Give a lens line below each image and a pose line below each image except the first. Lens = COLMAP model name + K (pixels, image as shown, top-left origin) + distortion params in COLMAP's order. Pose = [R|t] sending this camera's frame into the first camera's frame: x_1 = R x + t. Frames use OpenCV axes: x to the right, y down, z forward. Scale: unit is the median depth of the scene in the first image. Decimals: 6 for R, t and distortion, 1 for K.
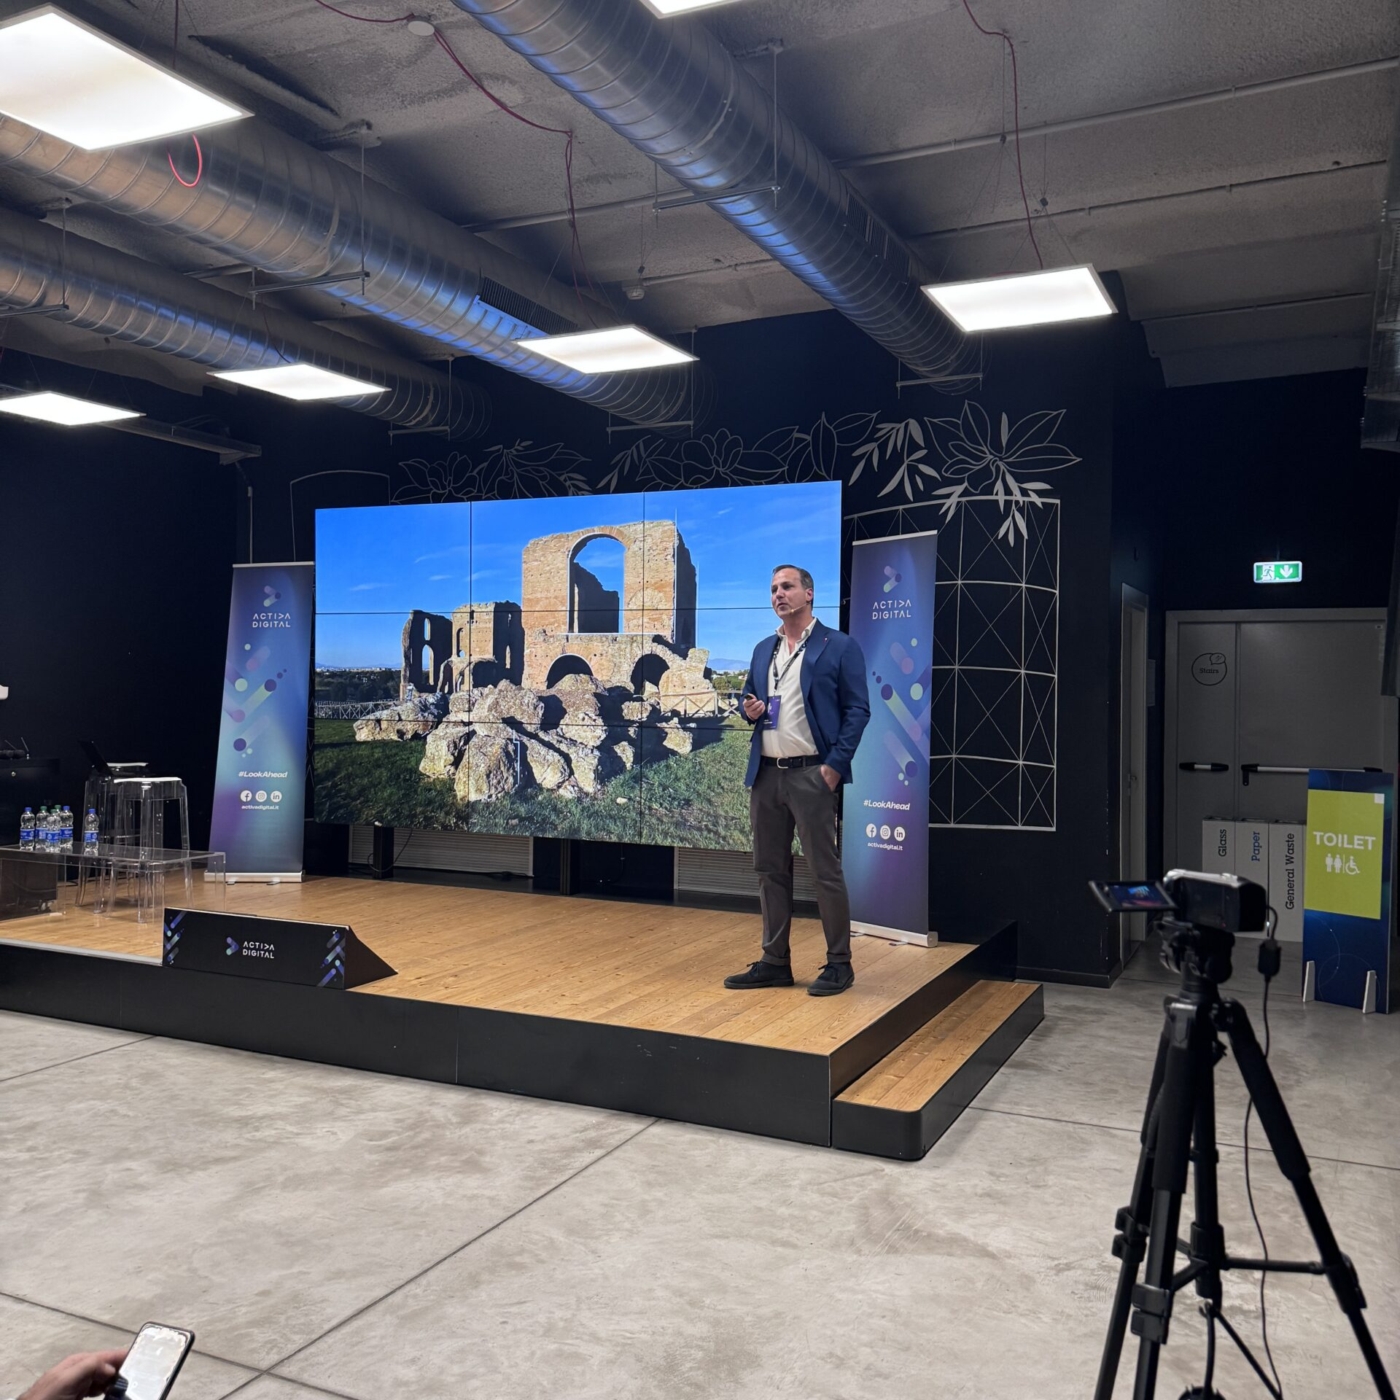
lens RADIAL K [[1305.9, 0, 733.7], [0, 1305.9, 692.7], [0, 0, 1]] dist [0.029666, 0.000000]
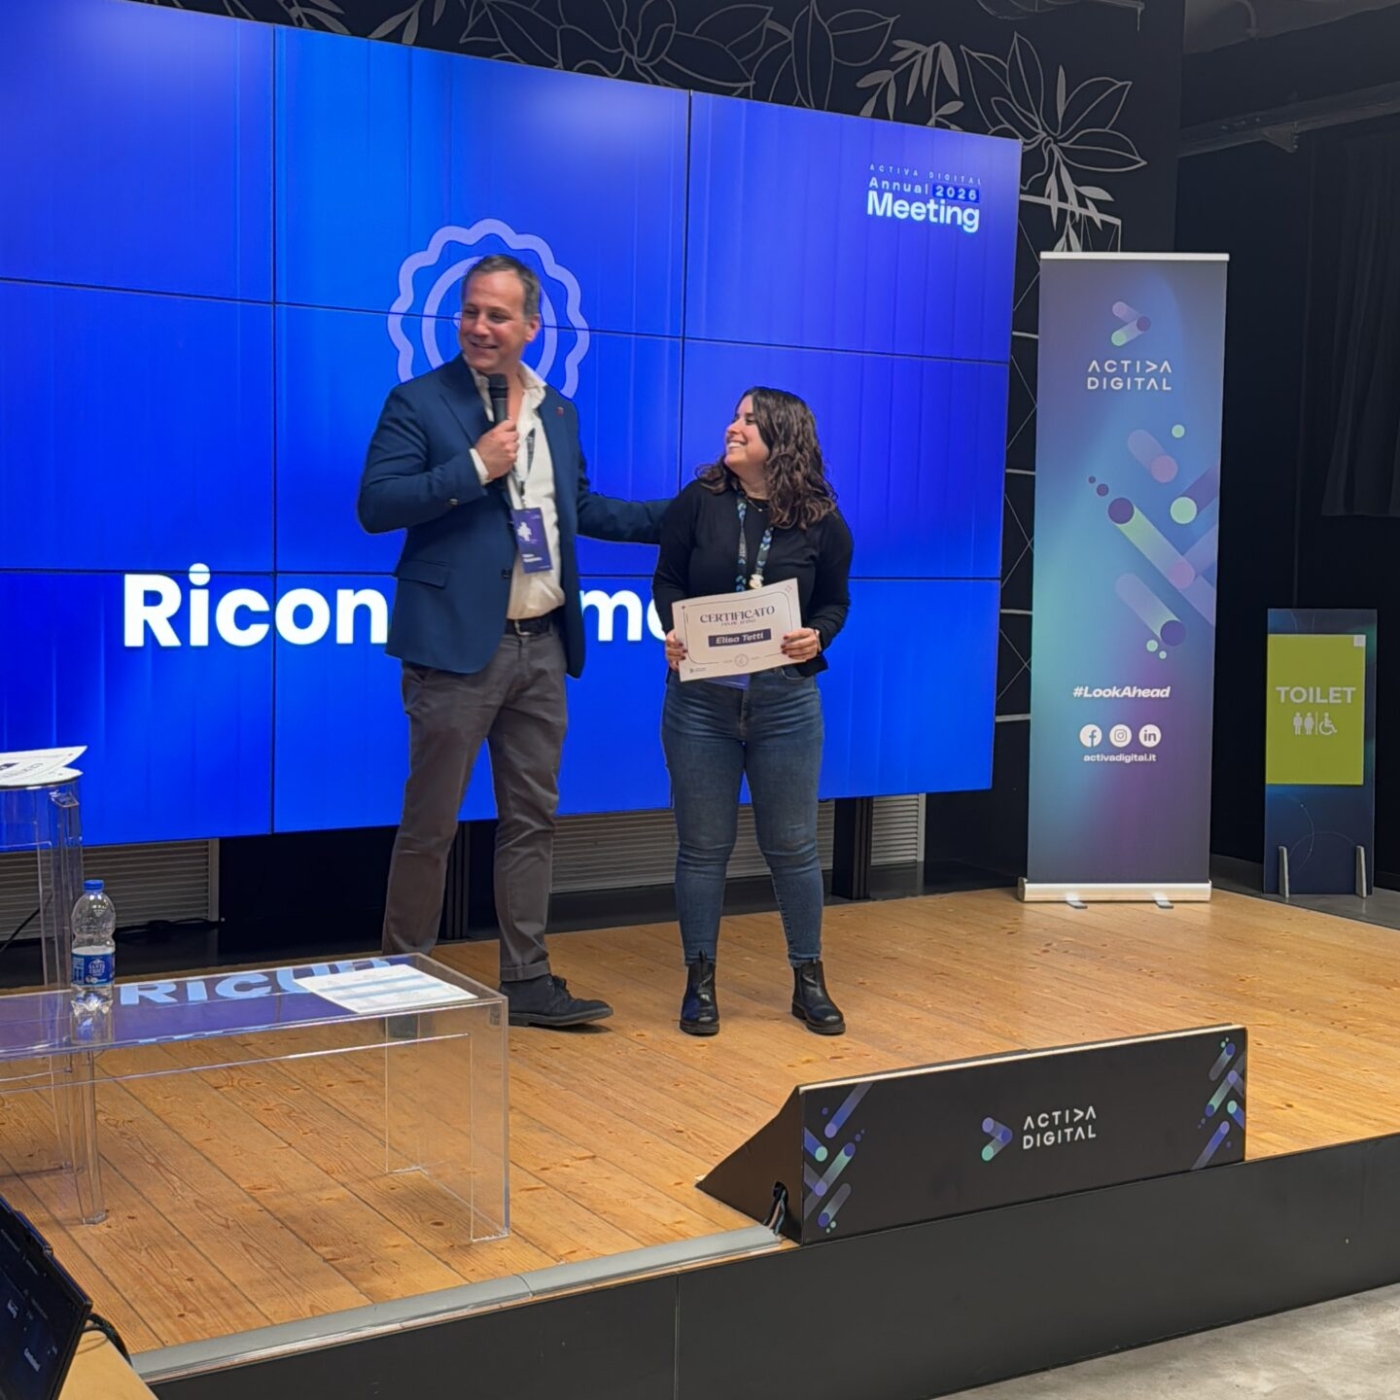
lens RADIAL K [[2030.5, 0, 718.6], [0, 2030.5, 709.0], [0, 0, 1]] dist [0.112596, 0.000000]
pose [[0.549607, -0.074712, 0.832076, -0.787921], [-0.012545, 0.995143, 0.097640, 0.001082], [-0.835329, -0.064102, 0.546000, 0.614467]]
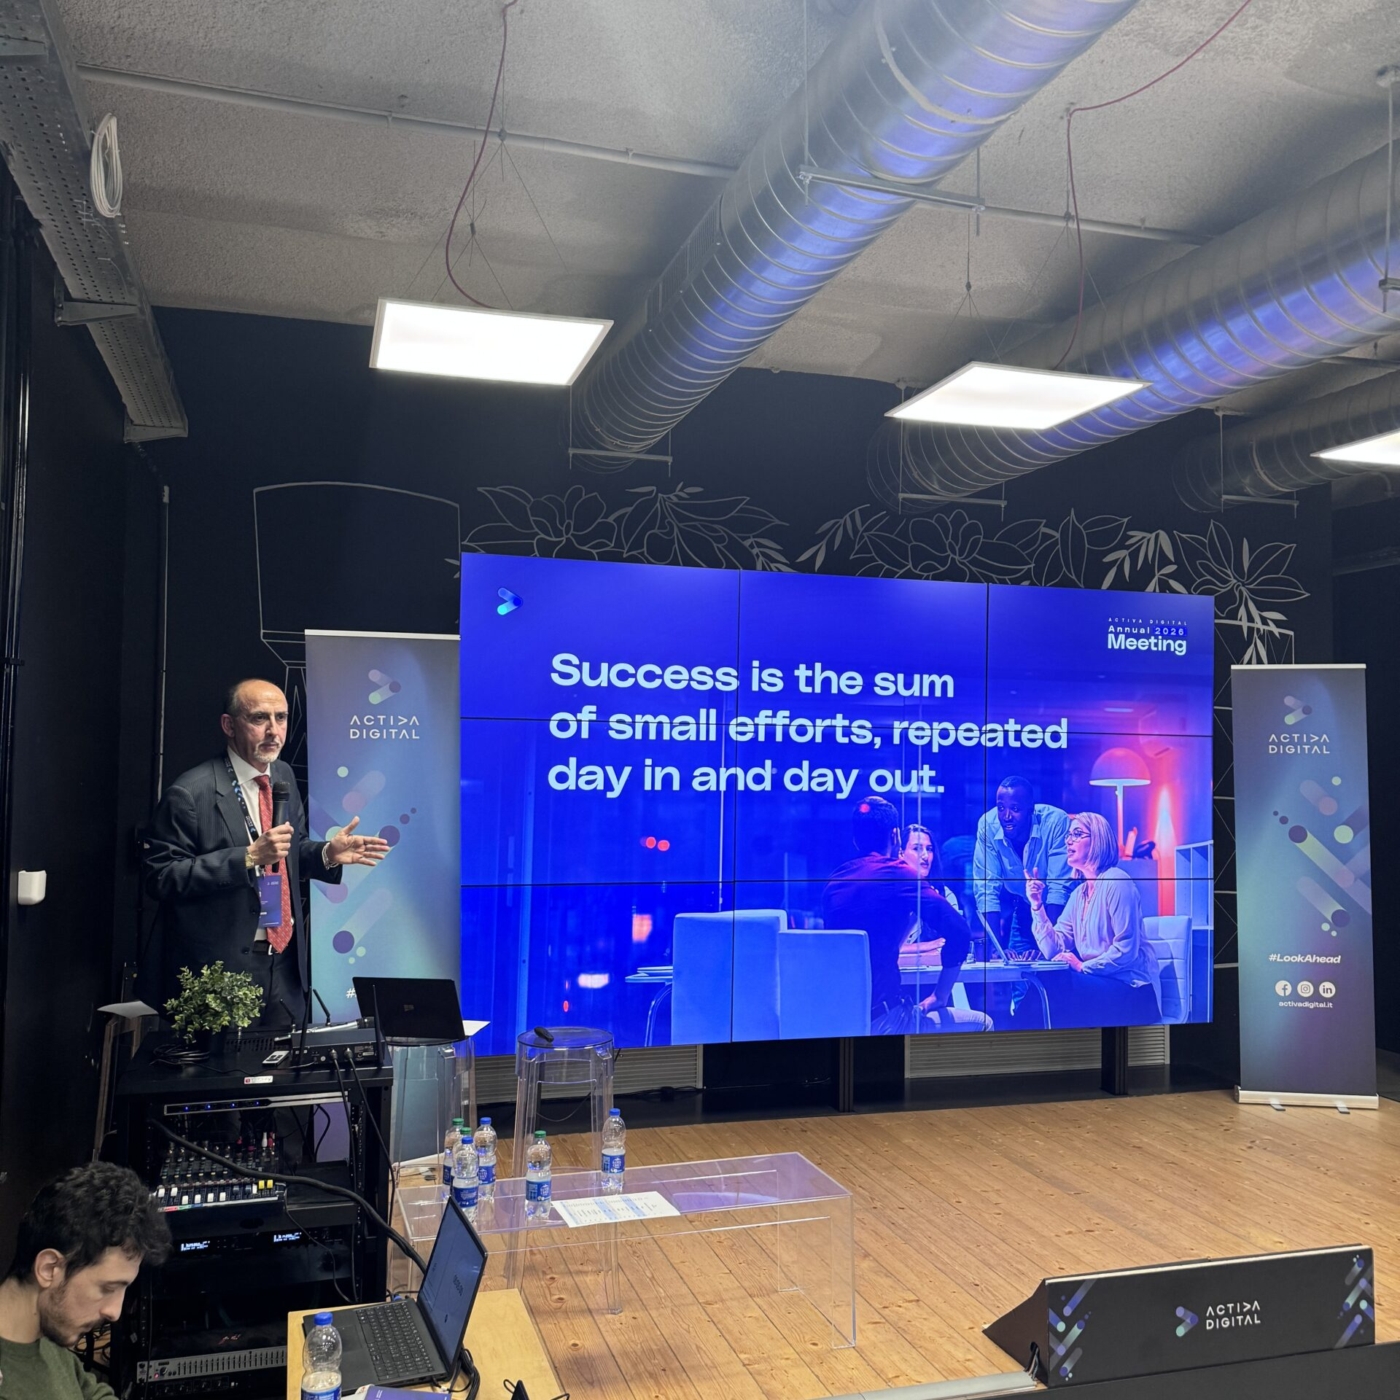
lens RADIAL K [[1305.9, 0, 684.9], [0, 1305.9, 692.3], [0, 0, 1]] dist [0.029666, 0.000000]
pose [[0.755378, 0.031932, 0.654511, -0.802736], [-0.004006, 0.999018, -0.044116, -0.056657], [-0.655278, 0.030703, 0.754764, 0.572555]]
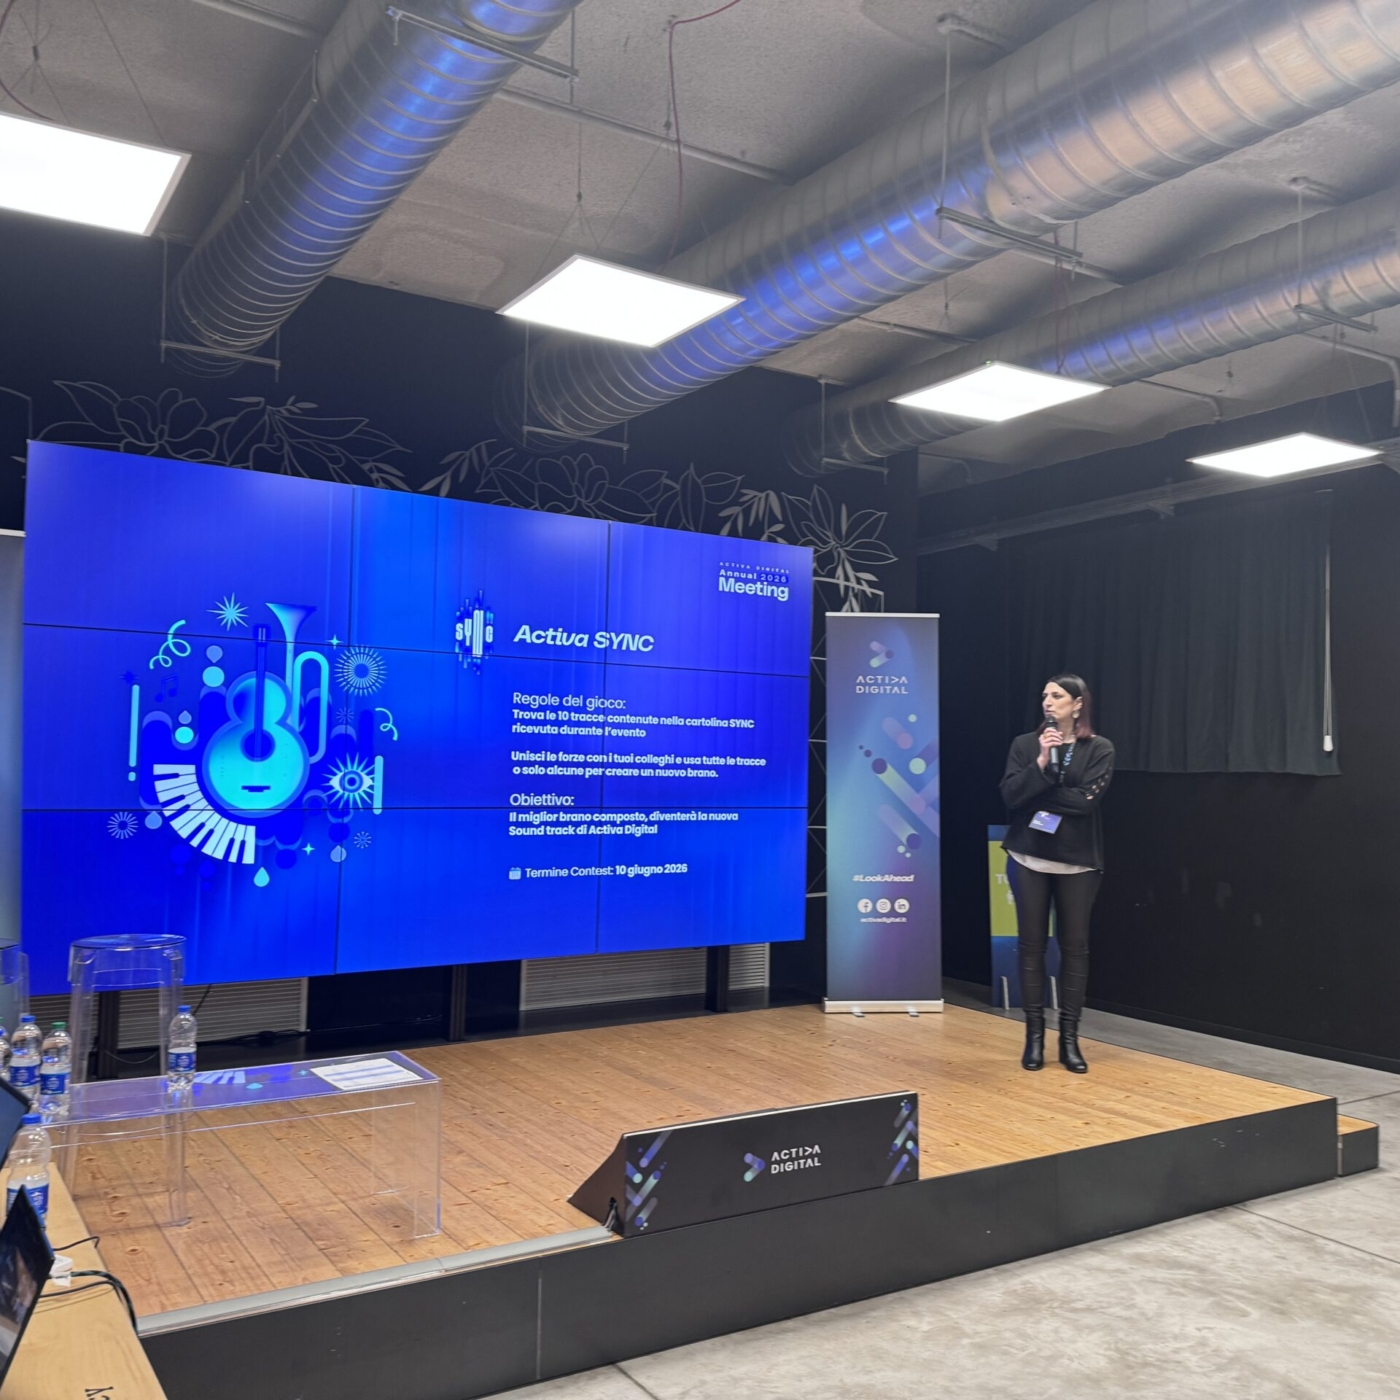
lens RADIAL K [[1305.9, 0, 720.2], [0, 1305.9, 697.3], [0, 0, 1]] dist [0.029666, 0.000000]
pose [[0.533520, 0.043258, 0.844680, -0.790629], [-0.009608, 0.998937, -0.045089, -0.007031], [-0.845733, 0.015941, 0.533368, 0.555867]]
